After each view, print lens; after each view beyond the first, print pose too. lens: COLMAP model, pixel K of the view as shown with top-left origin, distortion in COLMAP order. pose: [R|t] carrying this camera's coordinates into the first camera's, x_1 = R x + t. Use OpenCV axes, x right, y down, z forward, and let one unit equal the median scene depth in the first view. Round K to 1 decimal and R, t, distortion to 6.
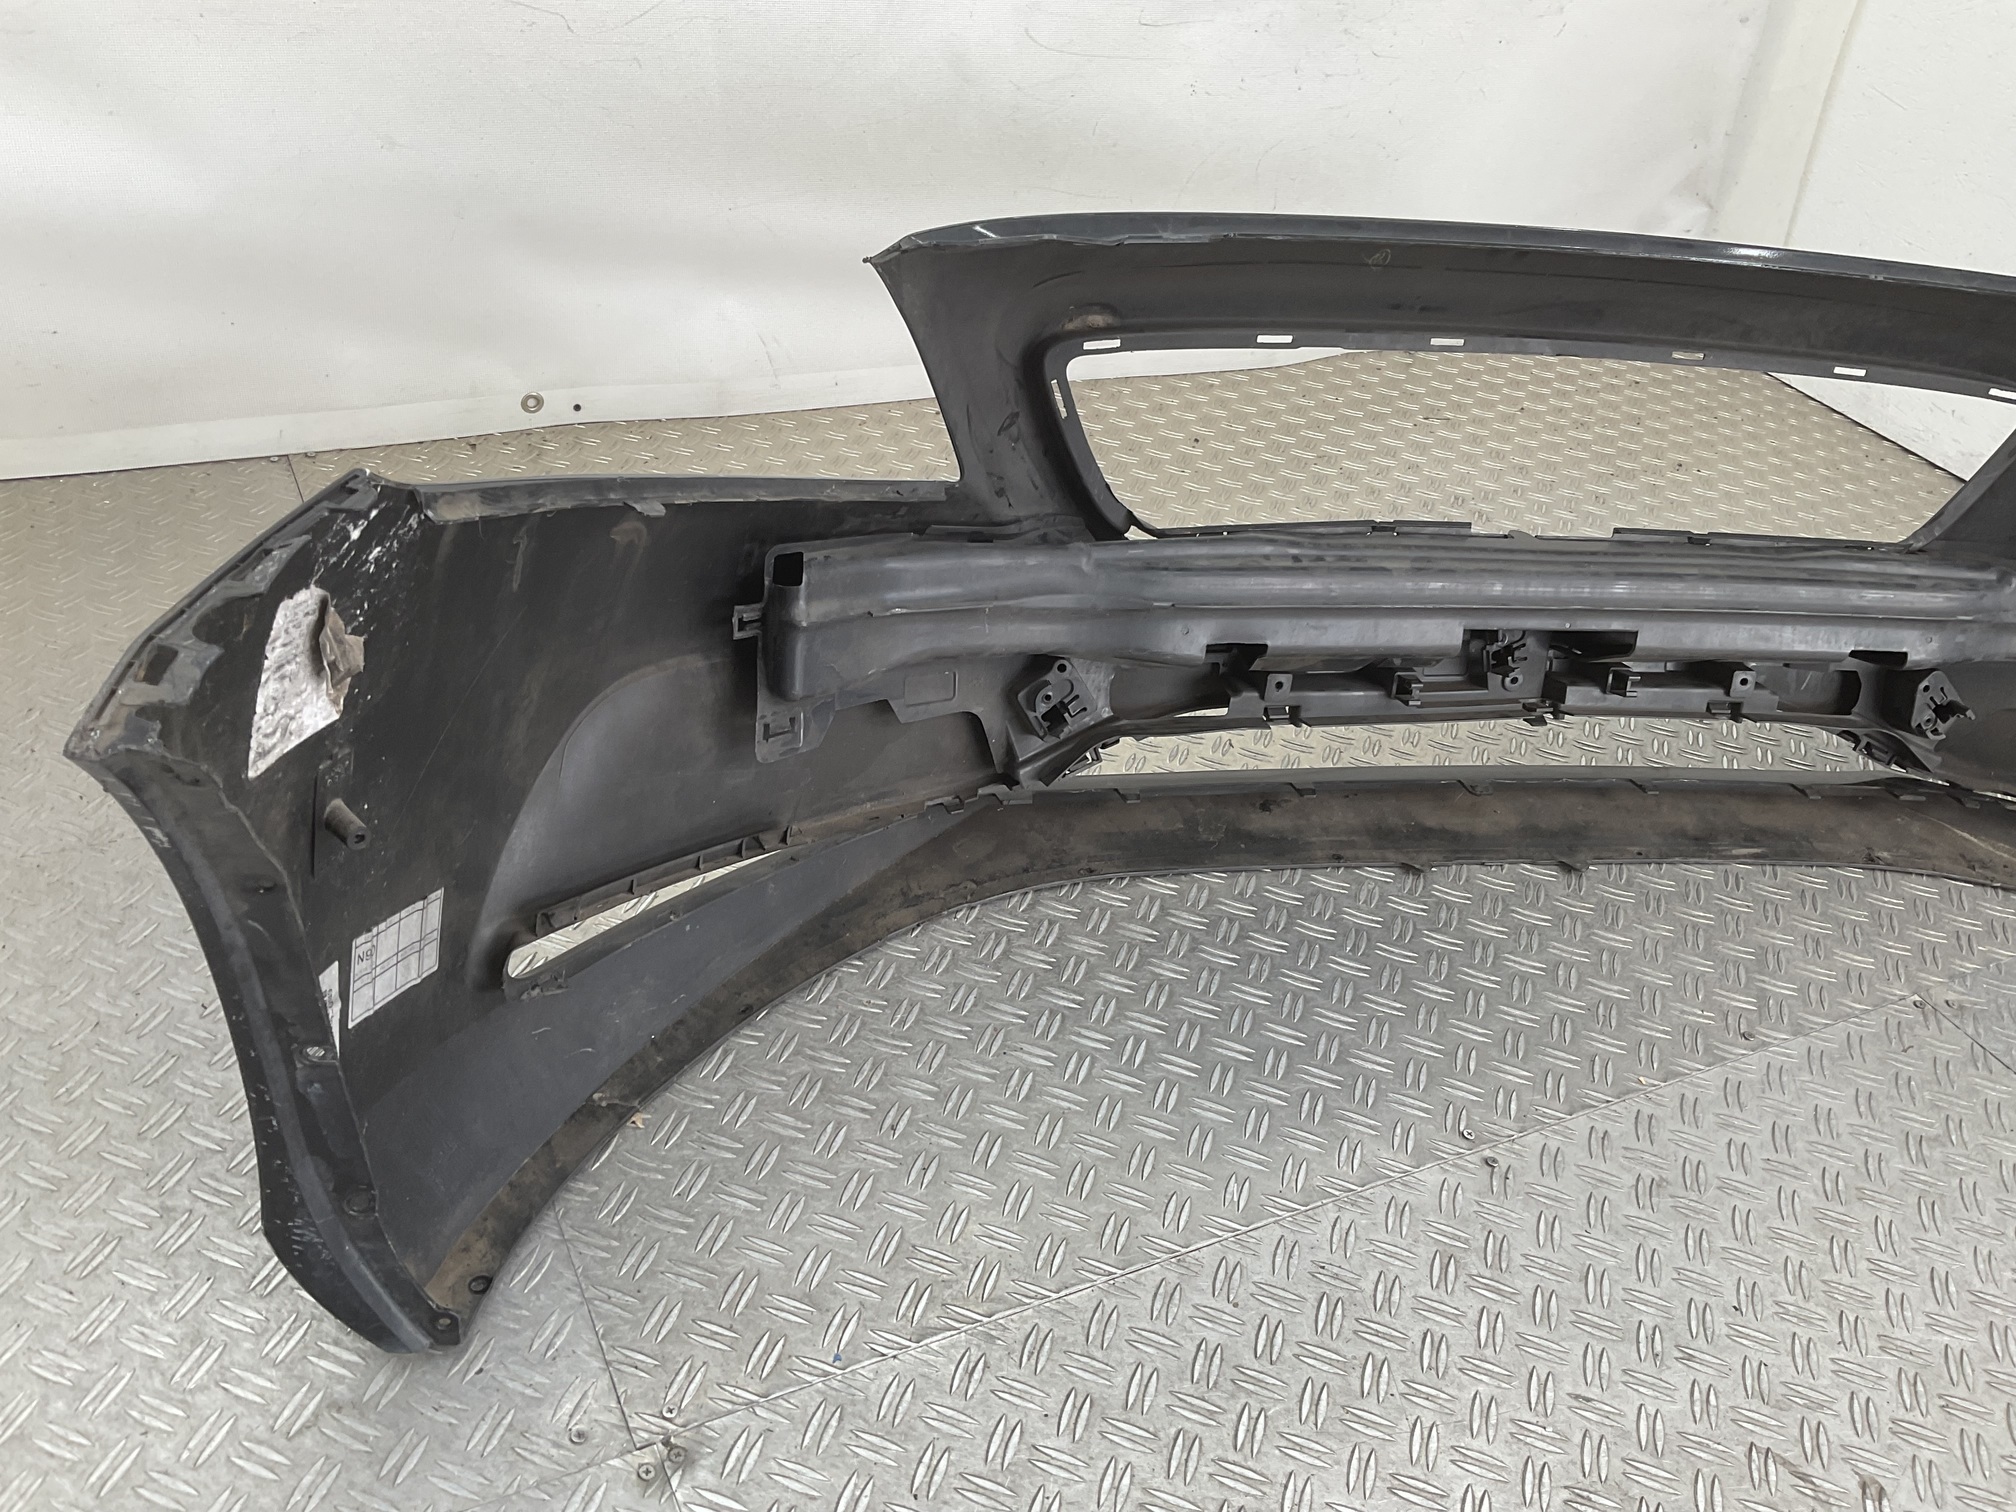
lens RADIAL K [[1658.9, 0, 1003.2], [0, 1658.9, 758.6], [0, 0, 1]] dist [0.072056, -0.136994]
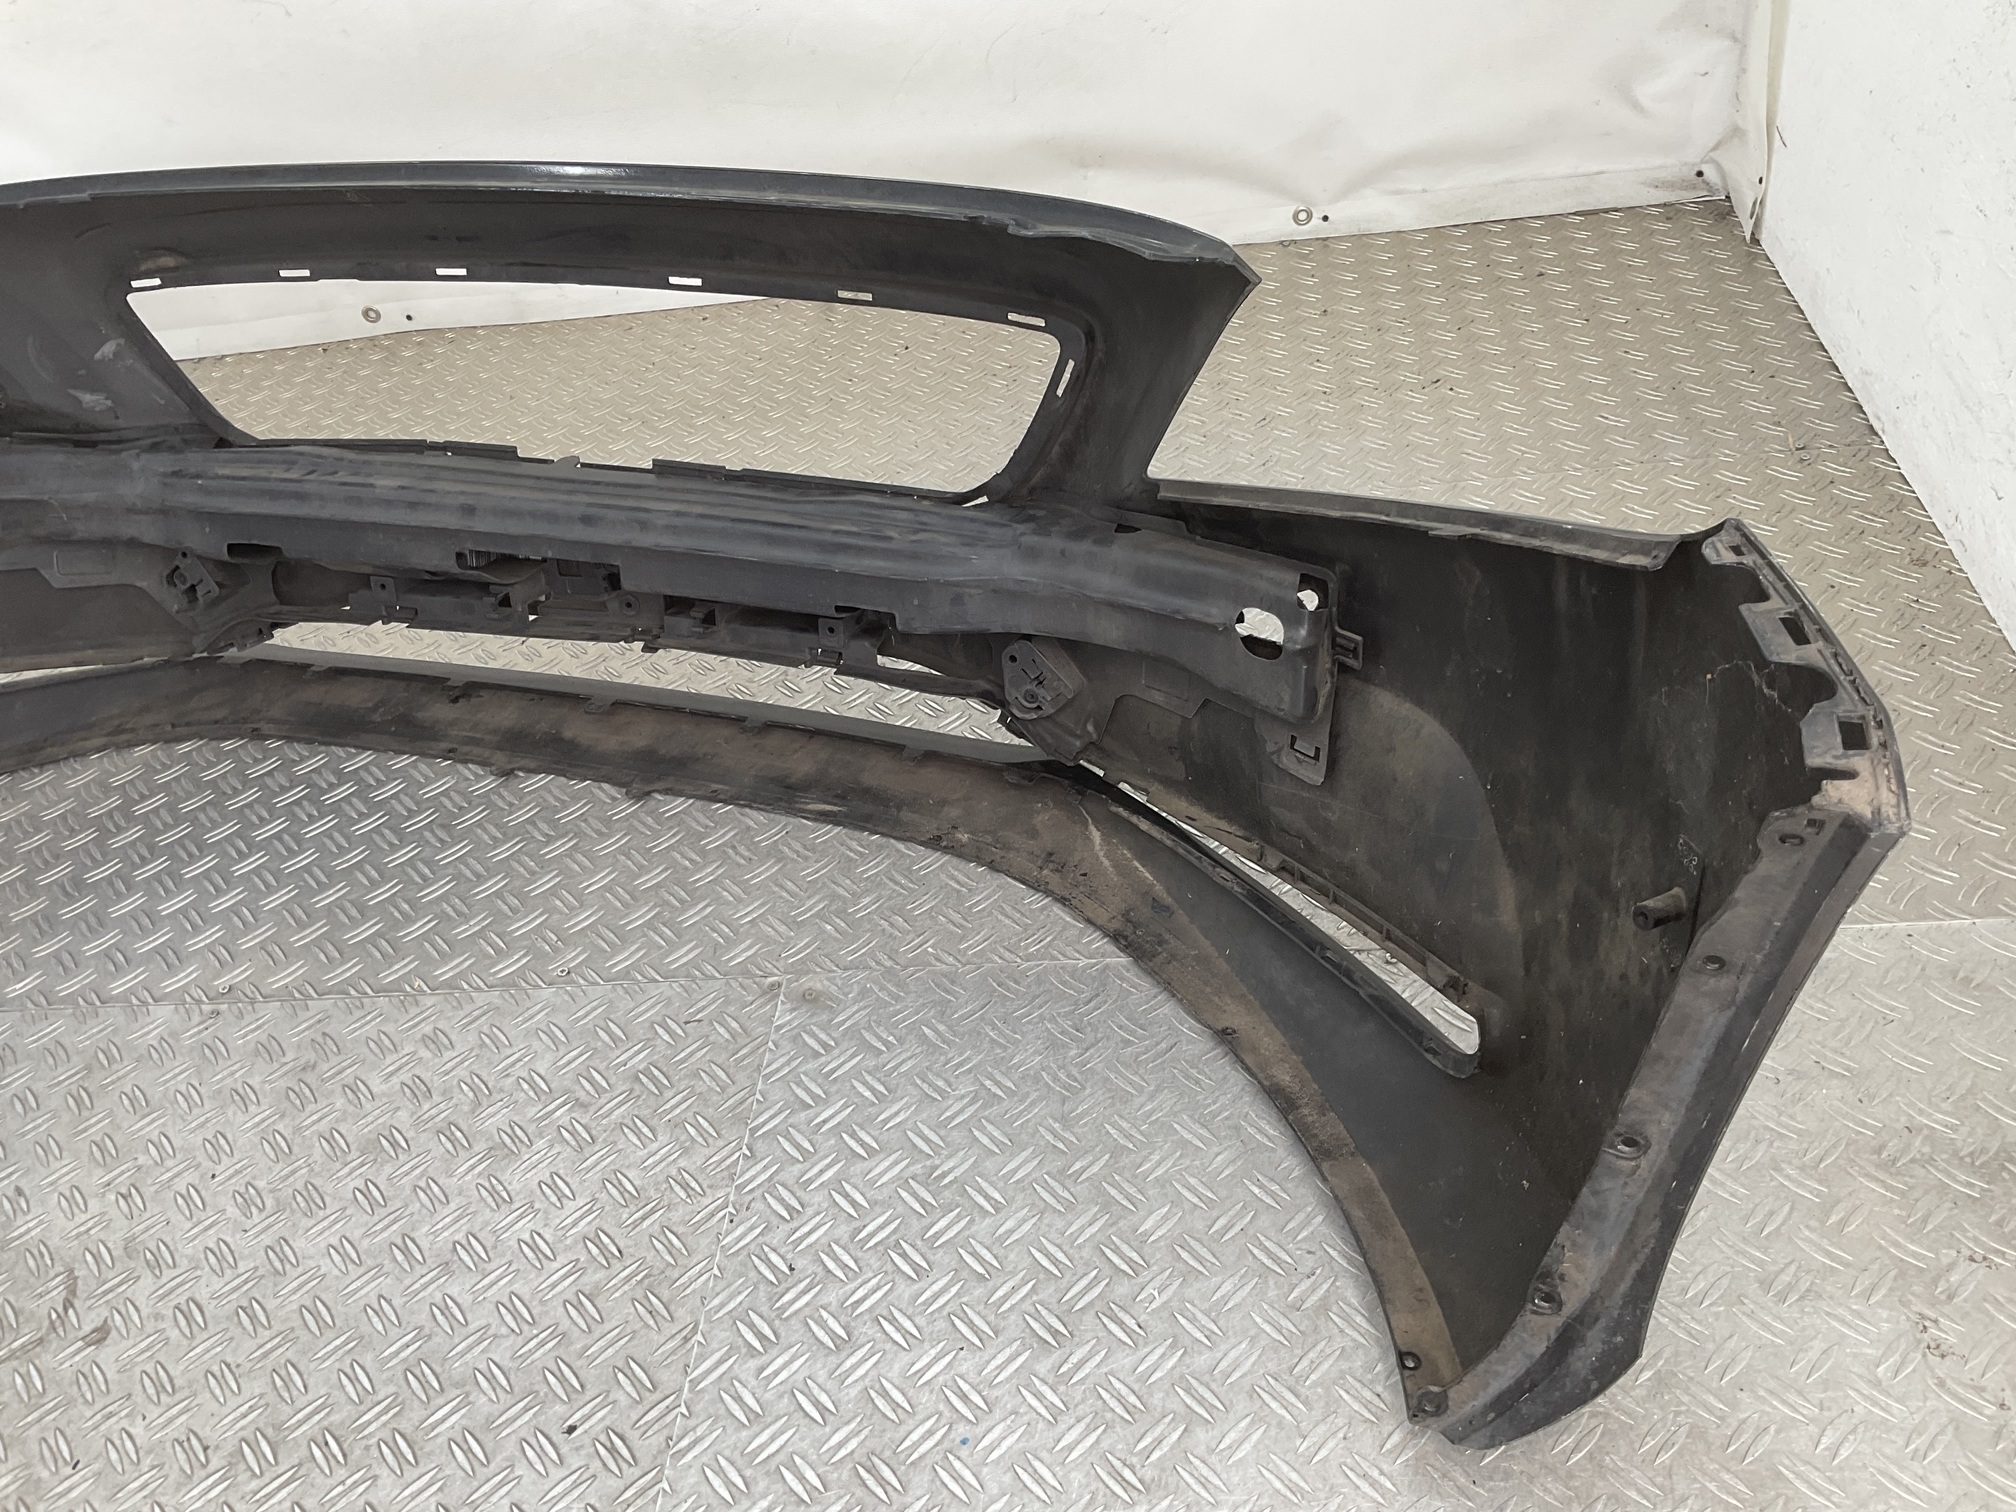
lens RADIAL K [[1658.9, 0, 1005.3], [0, 1658.9, 762.8], [0, 0, 1]] dist [0.072056, -0.136994]
pose [[0.829686, 0.142381, -0.539768, 1.085061], [-0.100643, 0.989234, 0.106241, -0.084837], [0.549083, -0.033823, 0.835083, 0.283090]]
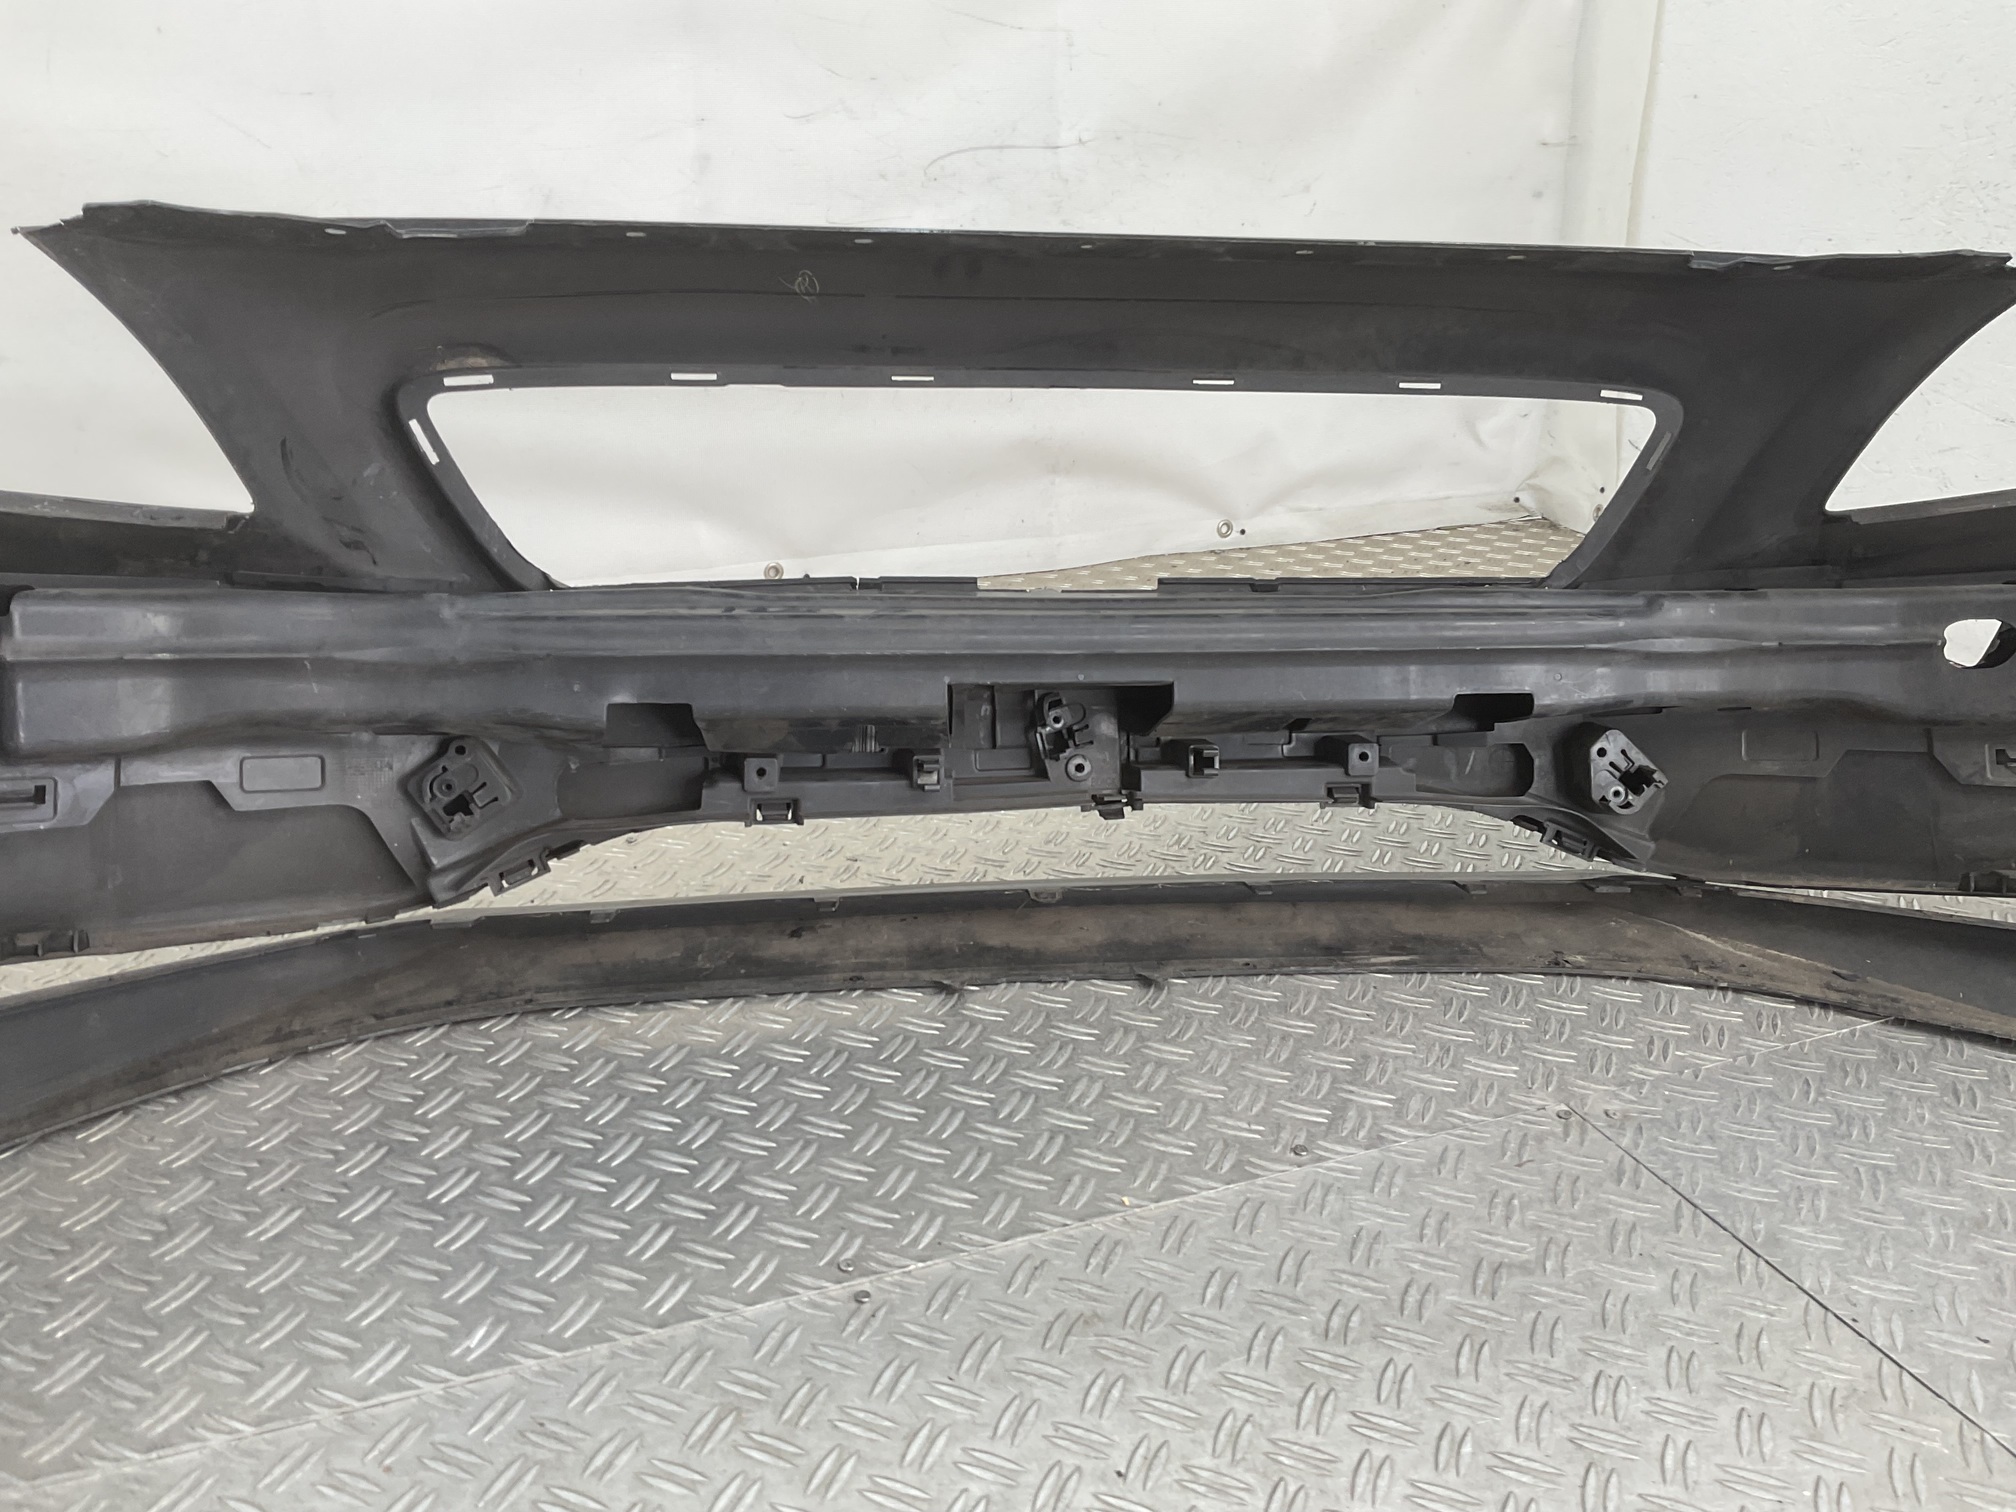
lens RADIAL K [[1658.9, 0, 1001.3], [0, 1658.9, 755.5], [0, 0, 1]] dist [0.072056, -0.136994]
pose [[0.991146, -0.072336, -0.111345, 0.370891], [0.043343, 0.968899, -0.243633, 0.155194], [0.125505, 0.236650, 0.963455, 0.183049]]
